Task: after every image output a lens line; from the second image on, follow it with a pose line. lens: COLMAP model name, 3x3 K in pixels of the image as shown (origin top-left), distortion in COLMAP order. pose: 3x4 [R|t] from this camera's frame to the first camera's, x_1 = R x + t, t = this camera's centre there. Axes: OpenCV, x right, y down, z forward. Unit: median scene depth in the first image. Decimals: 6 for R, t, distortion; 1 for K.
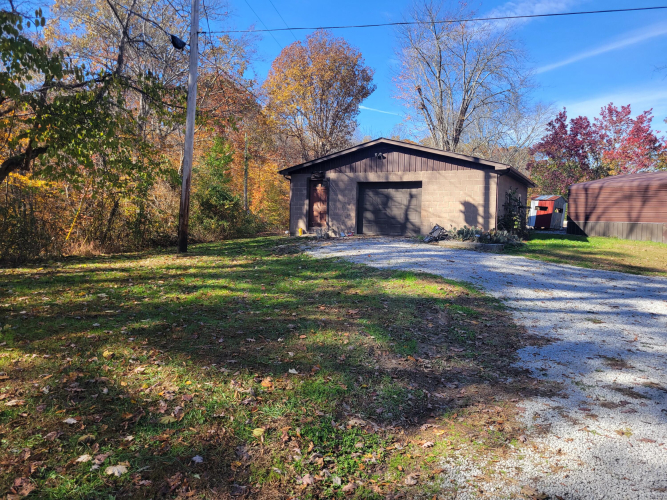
lens RADIAL K [[495.2, 0, 330.1], [0, 495.2, 247.7], [0, 0, 1]] dist [0.045462, -0.011701]
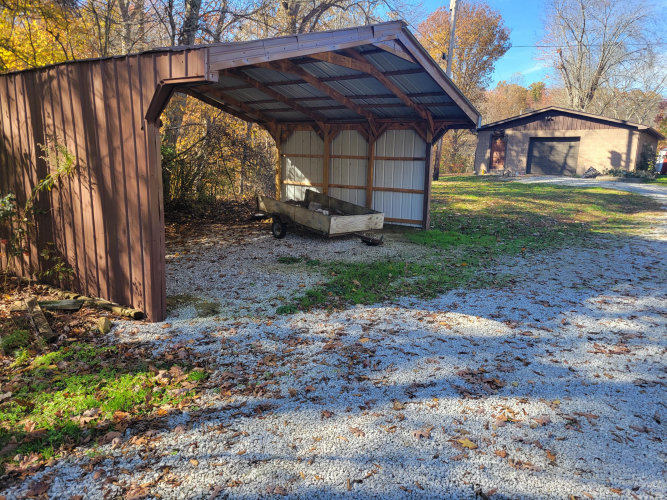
lens RADIAL K [[495.2, 0, 337.1], [0, 495.2, 254.0], [0, 0, 1]] dist [0.045462, -0.011701]
pose [[0.986445, 0.040480, -0.159021, -0.261644], [-0.022258, 0.993146, 0.114741, 0.052970], [0.162576, -0.109646, 0.980585, -0.574175]]
